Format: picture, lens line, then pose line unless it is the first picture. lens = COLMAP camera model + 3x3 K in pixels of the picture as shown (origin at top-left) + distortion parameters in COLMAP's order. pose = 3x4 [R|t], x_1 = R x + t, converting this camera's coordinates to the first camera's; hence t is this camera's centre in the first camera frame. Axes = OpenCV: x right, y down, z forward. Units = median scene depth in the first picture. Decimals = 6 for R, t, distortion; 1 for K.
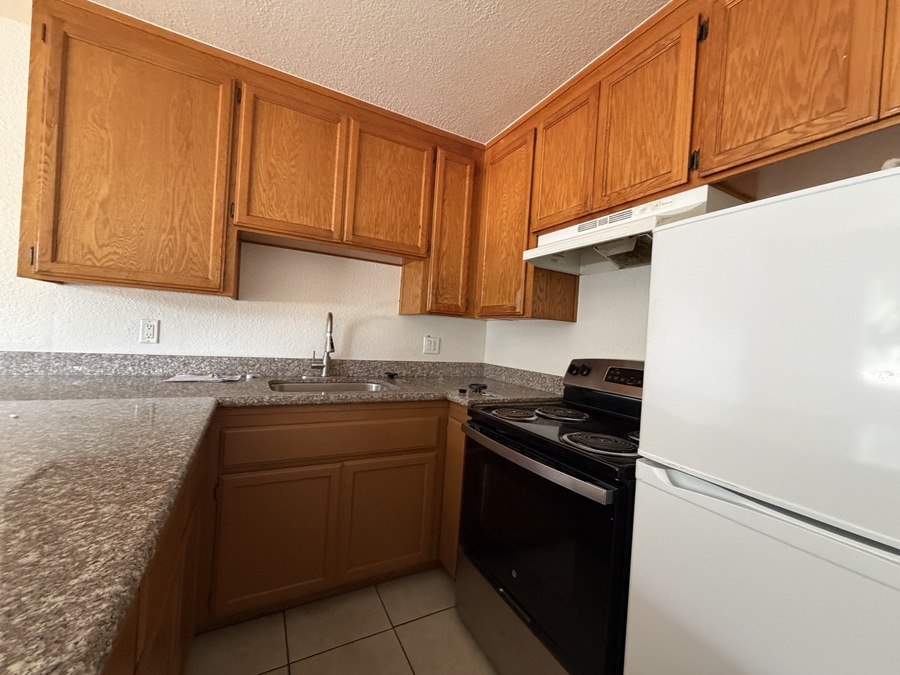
lens RADIAL K [[359.0, 0, 448.1], [0, 359.0, 337.4], [0, 0, 1]] dist [-0.000893, 0.000066]
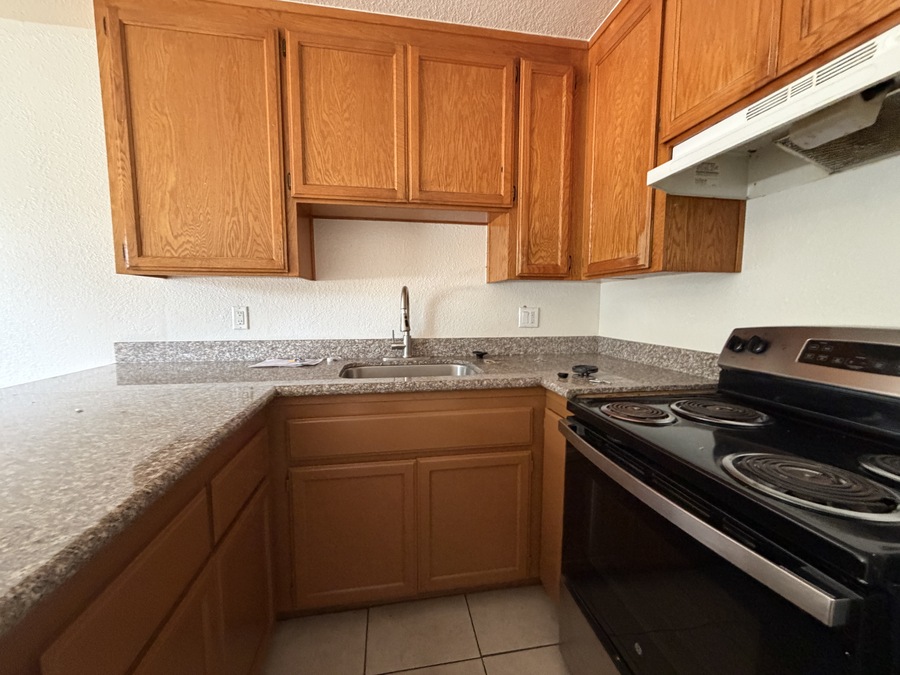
lens RADIAL K [[359.0, 0, 448.1], [0, 359.0, 337.4], [0, 0, 1]] dist [-0.000893, 0.000066]
pose [[0.947676, -0.032121, -0.317612, 0.058424], [0.055958, 0.996235, 0.066212, 0.003928], [0.314290, -0.080521, 0.945906, 0.218468]]
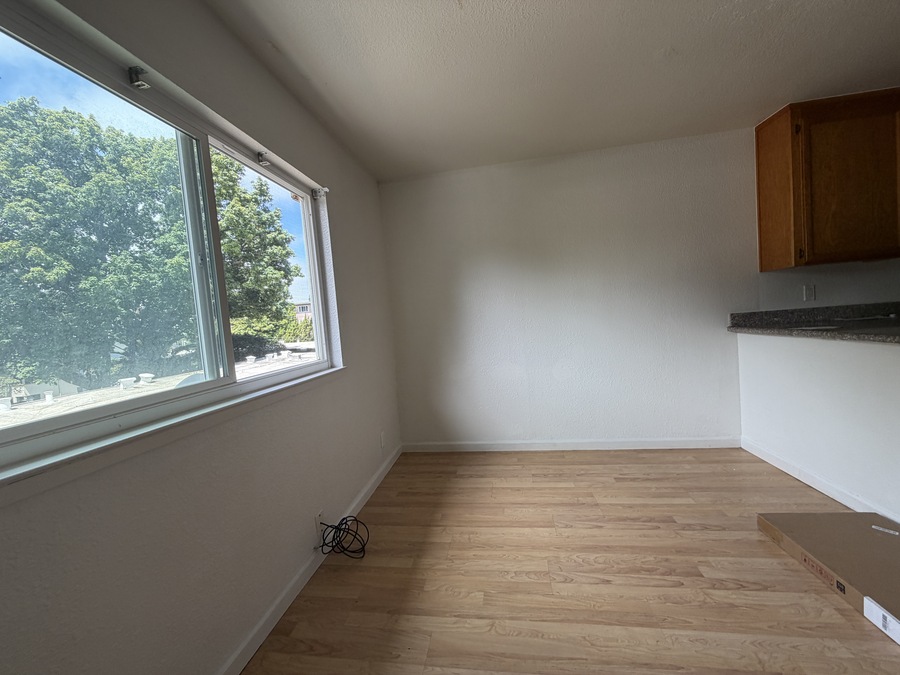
lens RADIAL K [[365.5, 0, 450.0], [0, 365.5, 337.5], [0, 0, 1]] dist [0.000674, 0.000156]
pose [[0.790402, -0.094603, -0.605239, -1.165762], [0.124838, 0.992145, 0.007950, -0.033422], [0.599733, -0.081840, 0.796004, -1.241032]]
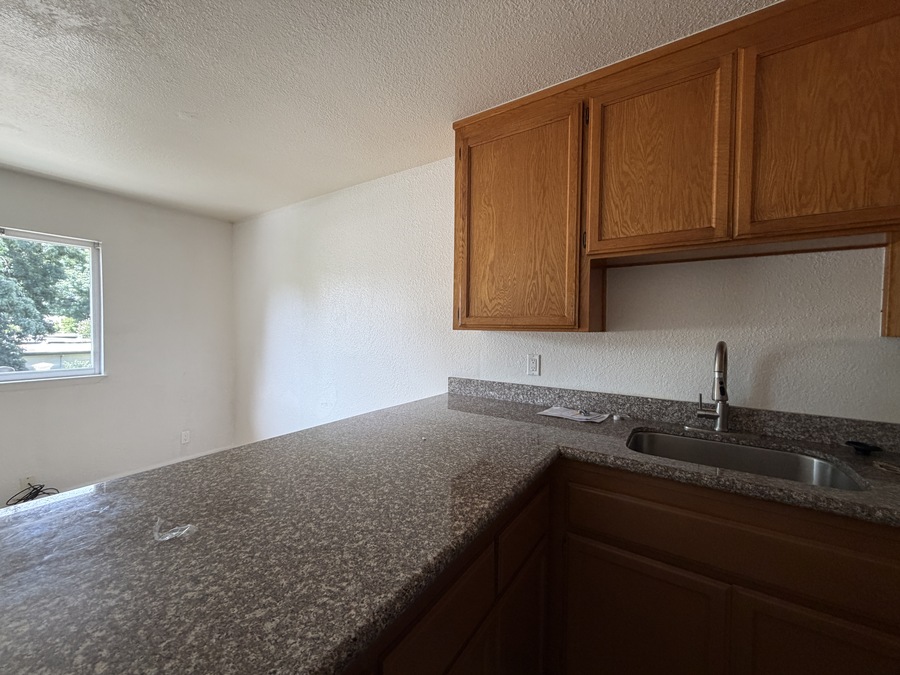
lens RADIAL K [[359.0, 0, 448.1], [0, 359.0, 337.4], [0, 0, 1]] dist [-0.000893, 0.000066]
pose [[0.470027, -0.035141, -0.881952, 0.043607], [0.010095, 0.999356, -0.034439, -0.069953], [0.882595, 0.007284, 0.470078, 0.238930]]
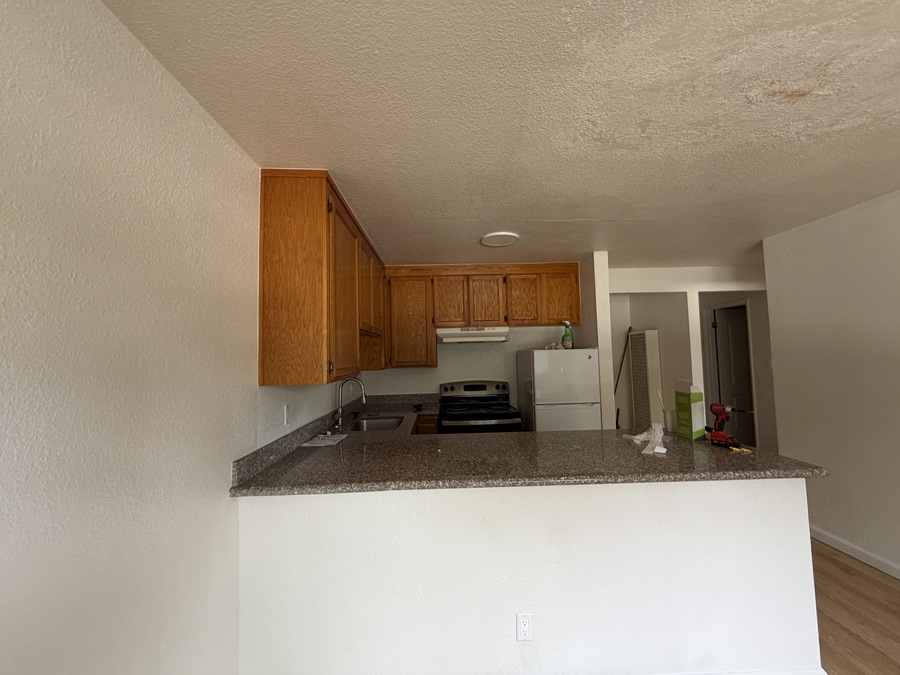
lens RADIAL K [[359.0, 0, 448.1], [0, 359.0, 337.4], [0, 0, 1]] dist [-0.000893, 0.000066]
pose [[0.446425, -0.032738, 0.894222, -1.702755], [0.062365, 0.998039, 0.005404, -0.249019], [-0.892645, 0.053356, 0.447591, -0.008605]]
